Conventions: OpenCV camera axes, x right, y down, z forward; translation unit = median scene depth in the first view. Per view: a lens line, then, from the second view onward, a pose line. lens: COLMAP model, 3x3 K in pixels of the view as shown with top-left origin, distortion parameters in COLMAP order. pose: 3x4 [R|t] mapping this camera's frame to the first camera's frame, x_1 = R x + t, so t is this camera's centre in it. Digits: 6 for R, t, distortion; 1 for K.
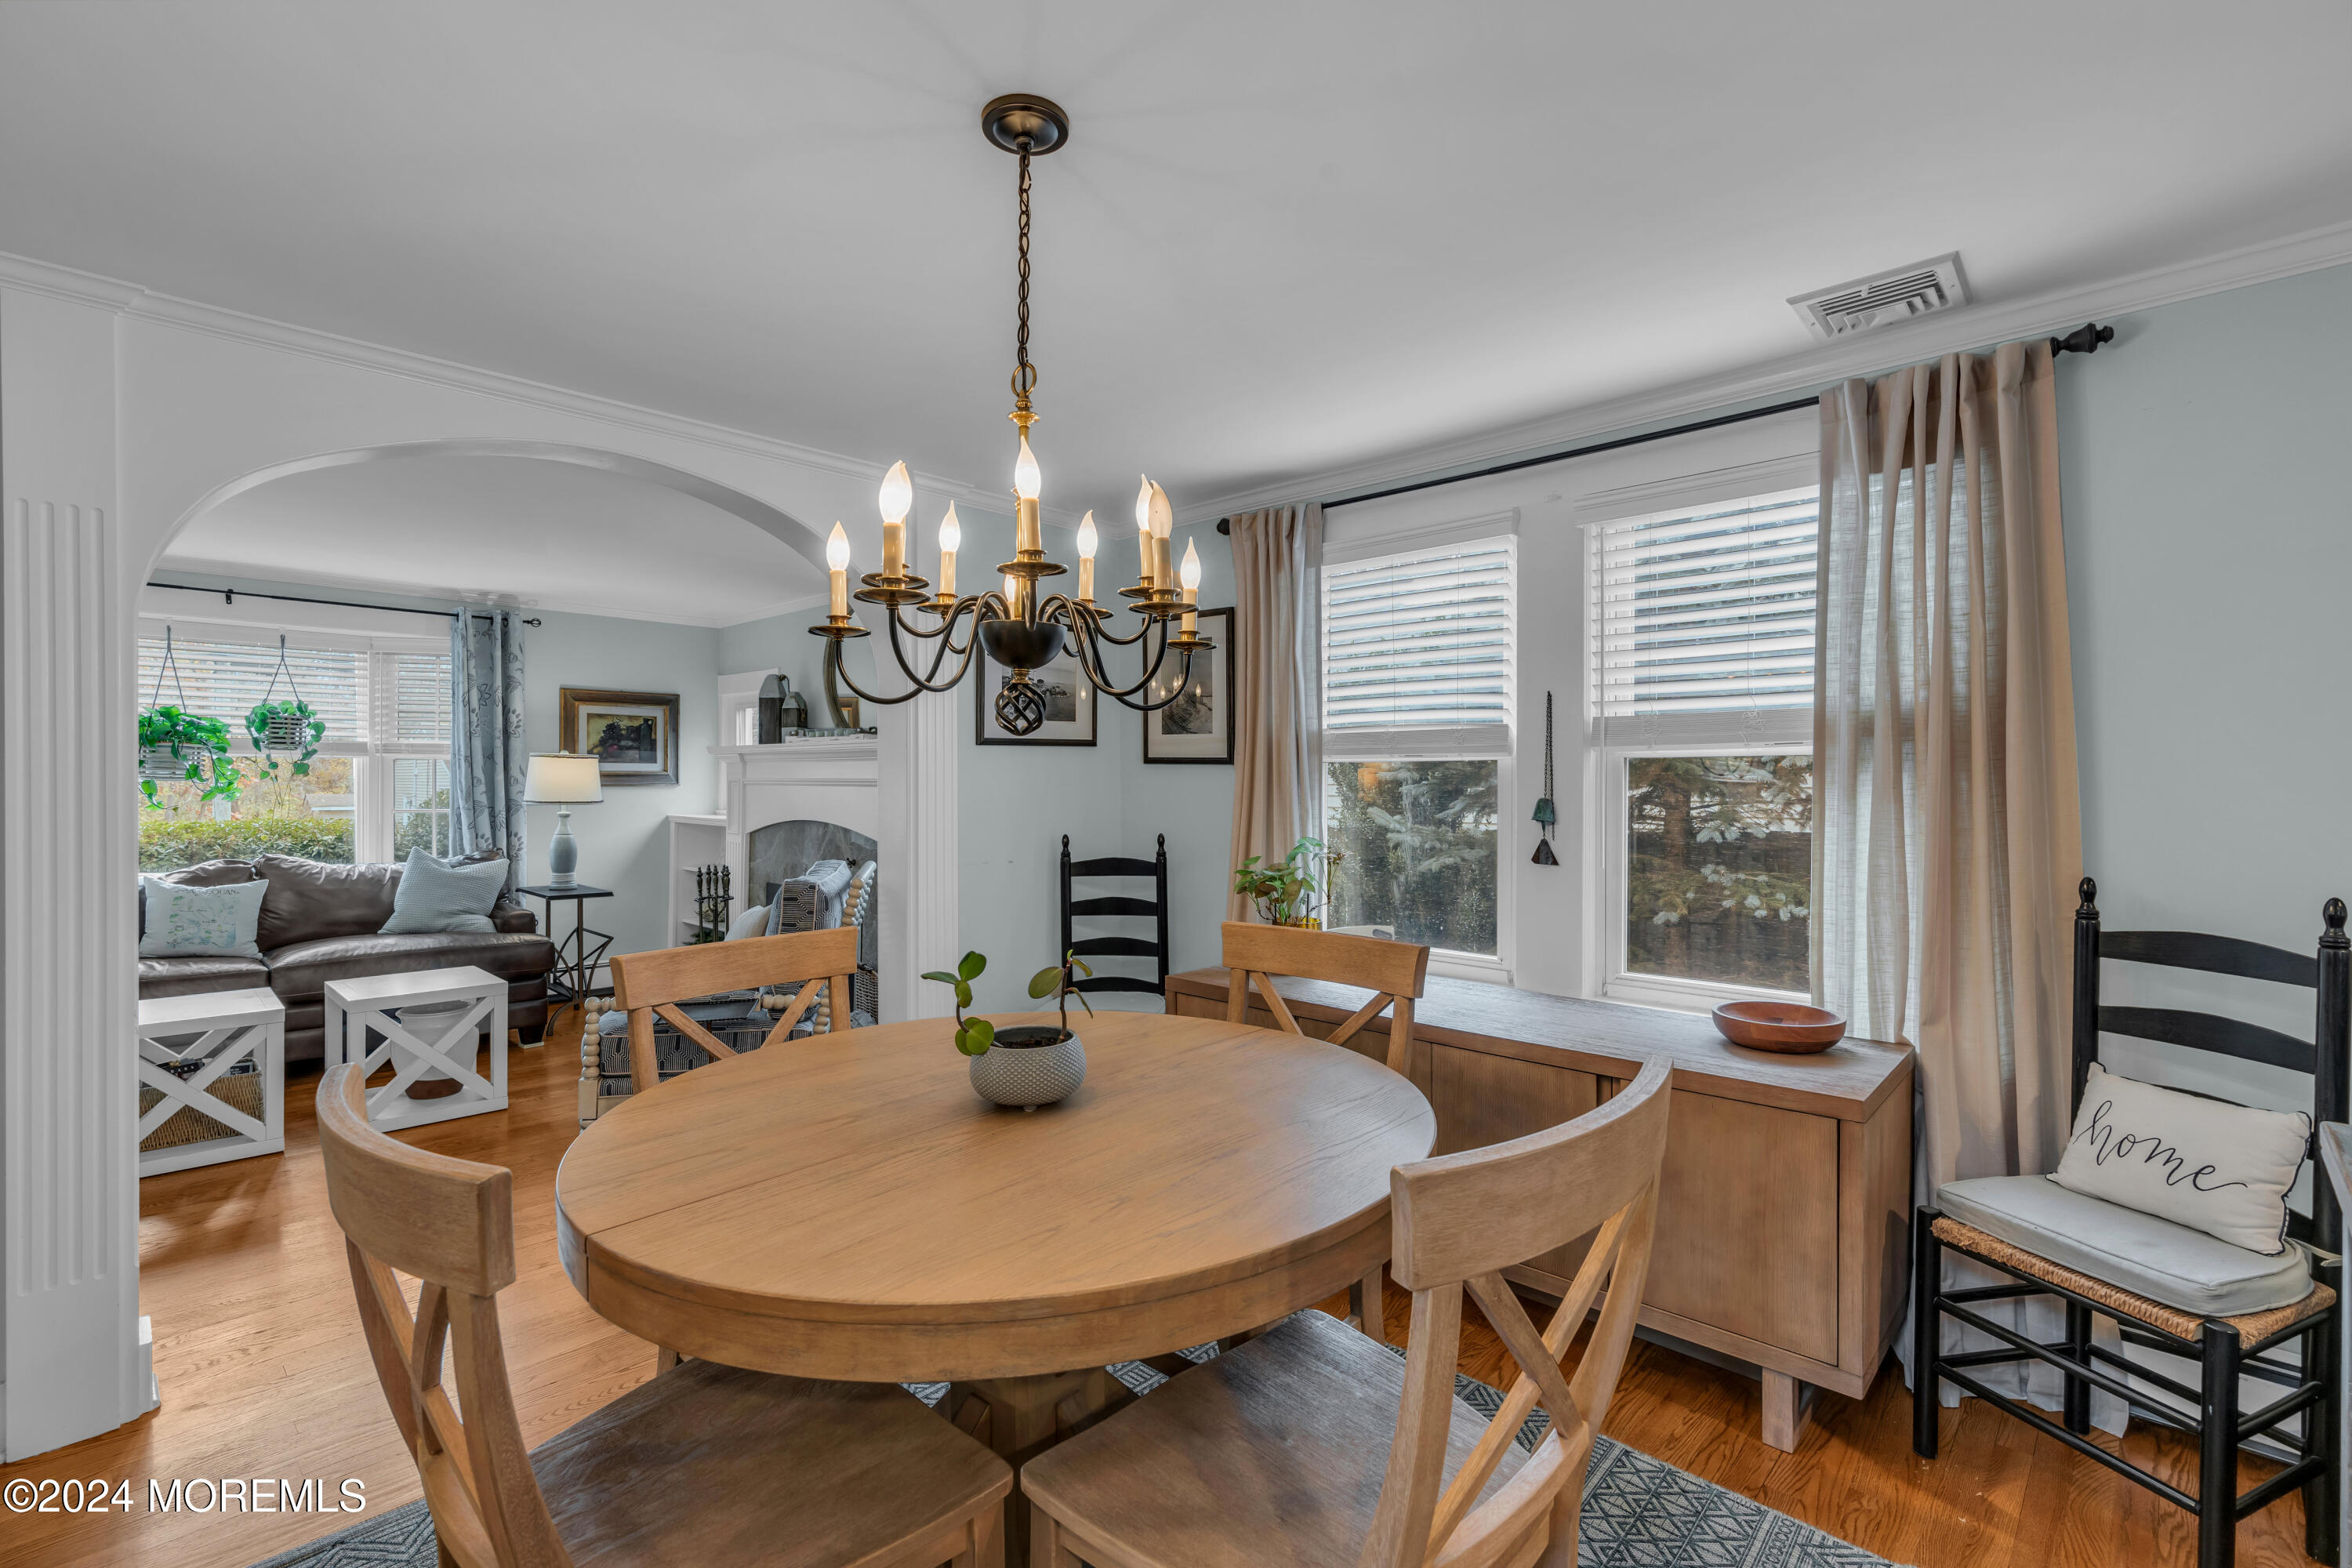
lens RADIAL K [[1069.7, 0, 1182.6], [0, 1069.7, 785.5], [0, 0, 1]] dist [-0.016745, -0.000239]
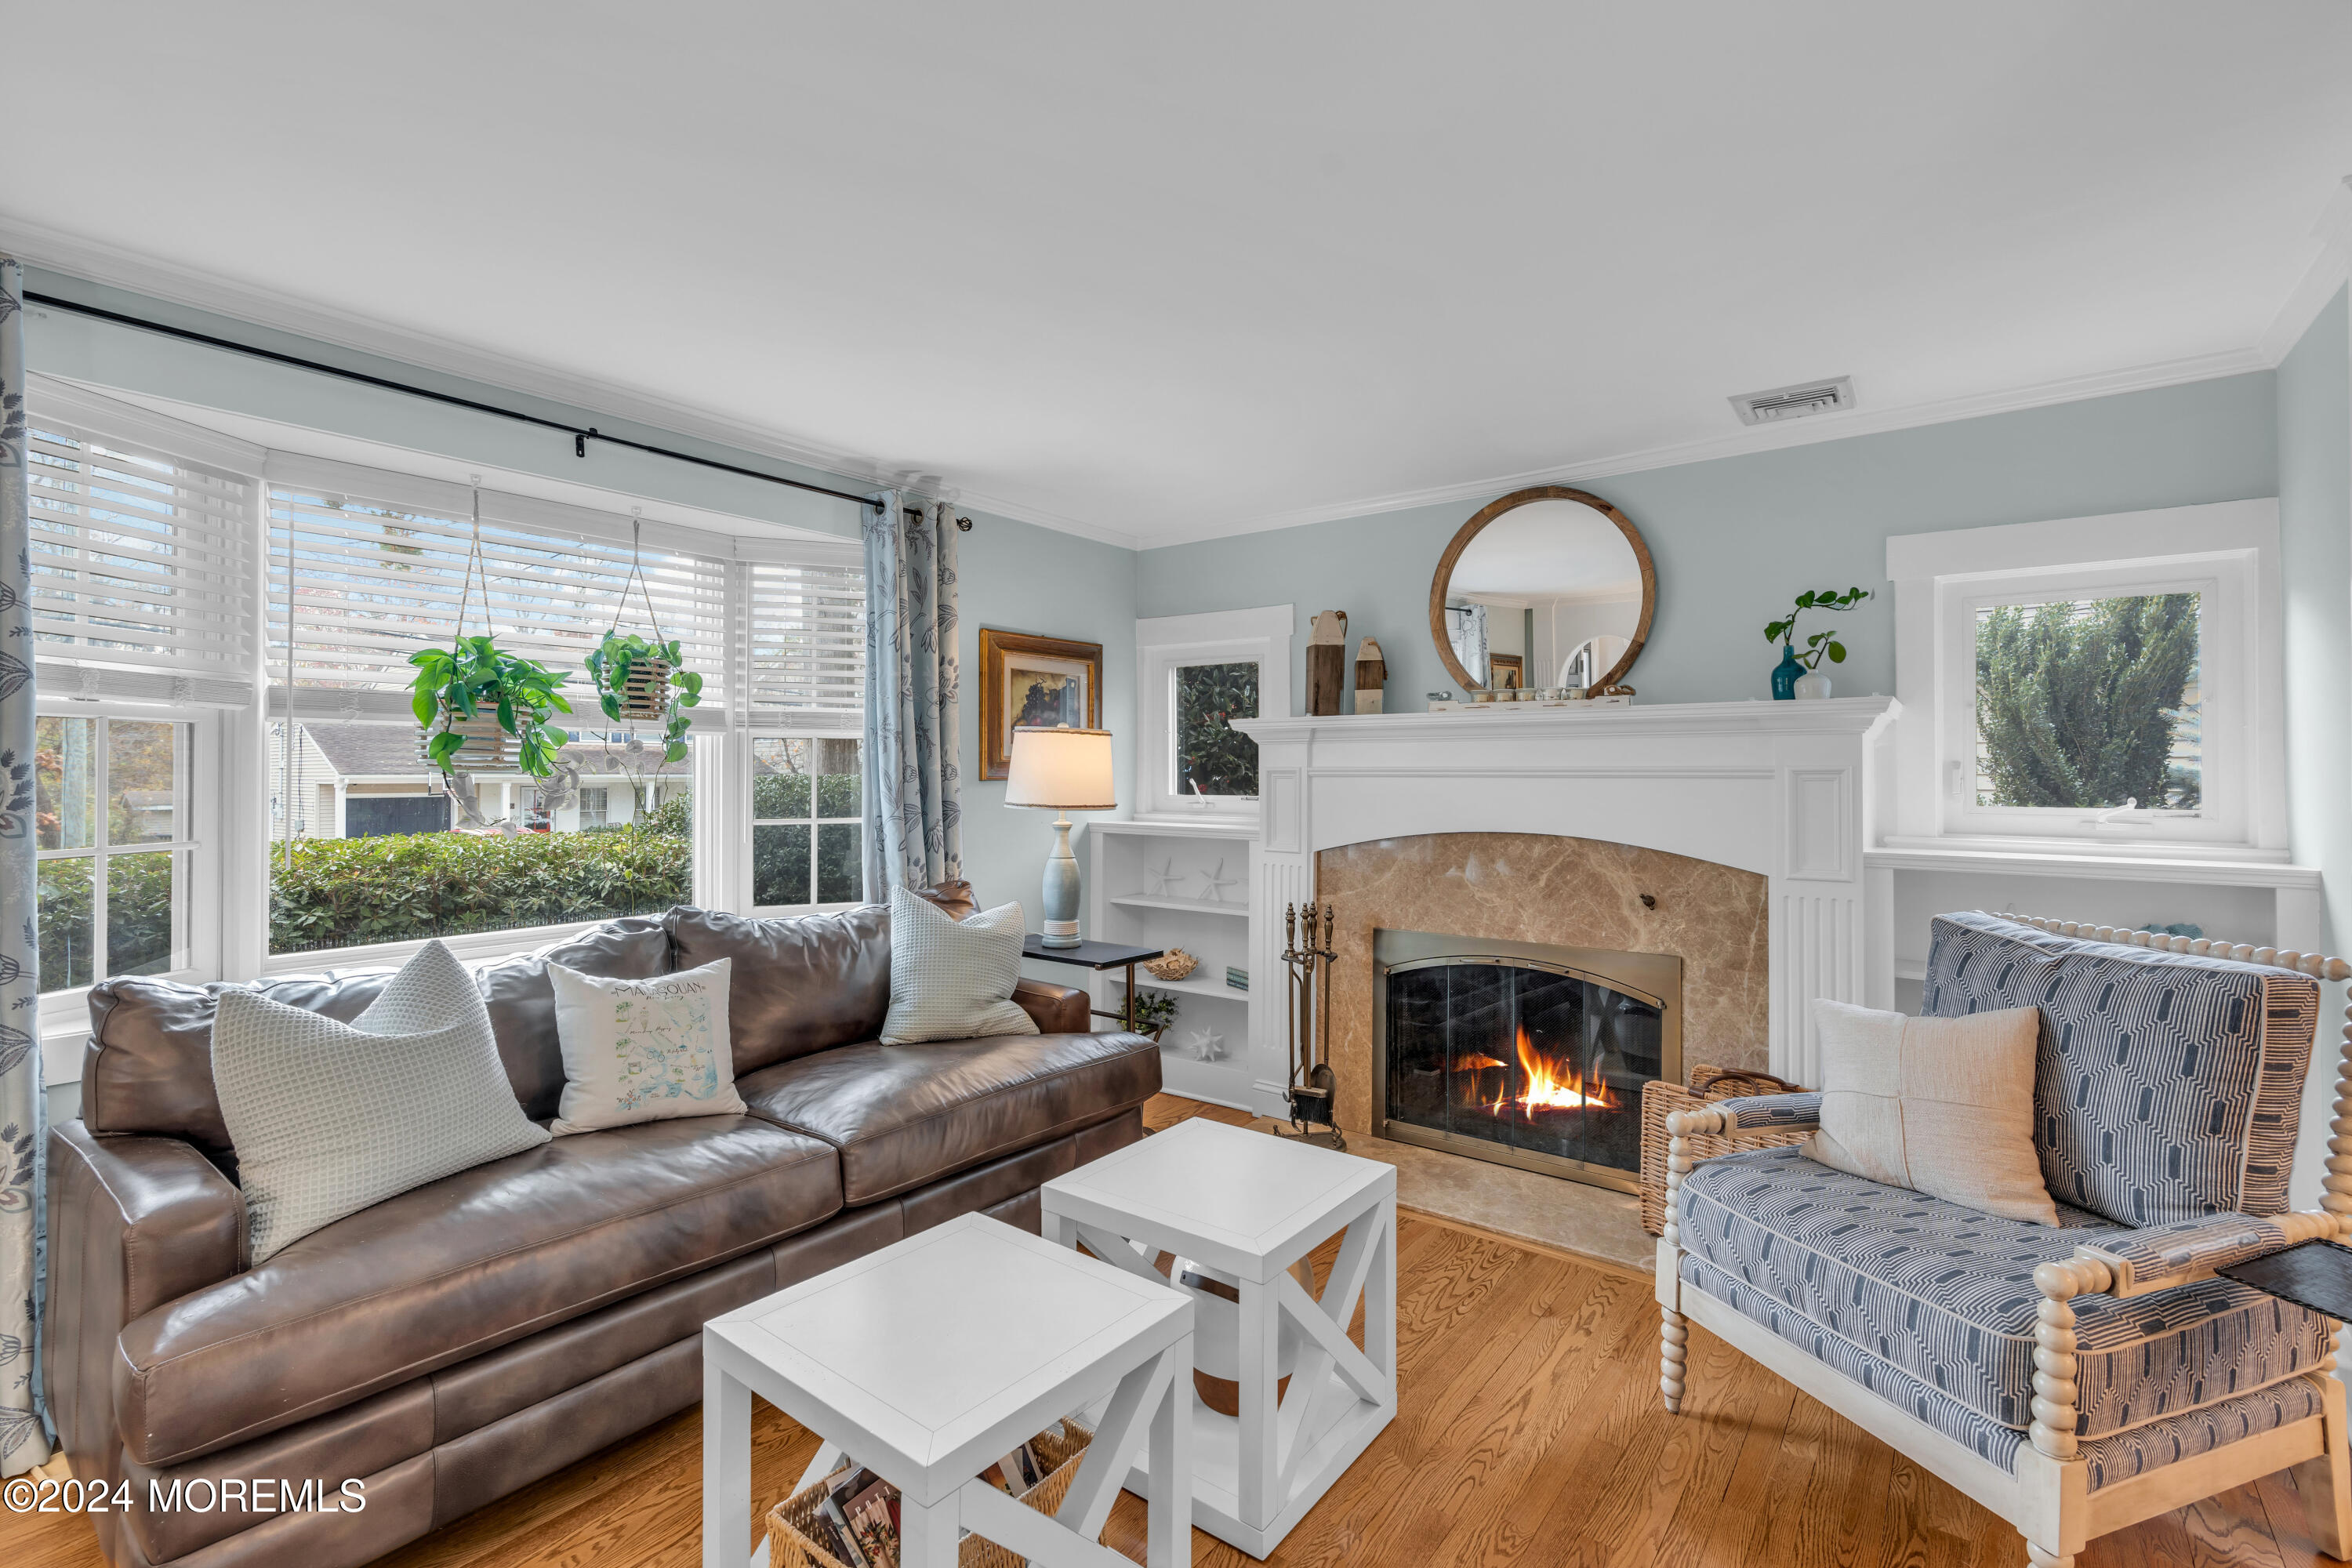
lens RADIAL K [[1069.7, 0, 1167.9], [0, 1069.7, 774.6], [0, 0, 1]] dist [-0.016745, -0.000239]
pose [[0.993987, -0.004683, 0.109396, -0.584070], [0.004601, 0.999989, 0.001001, -0.002783], [-0.109399, -0.000491, 0.993998, 0.362890]]
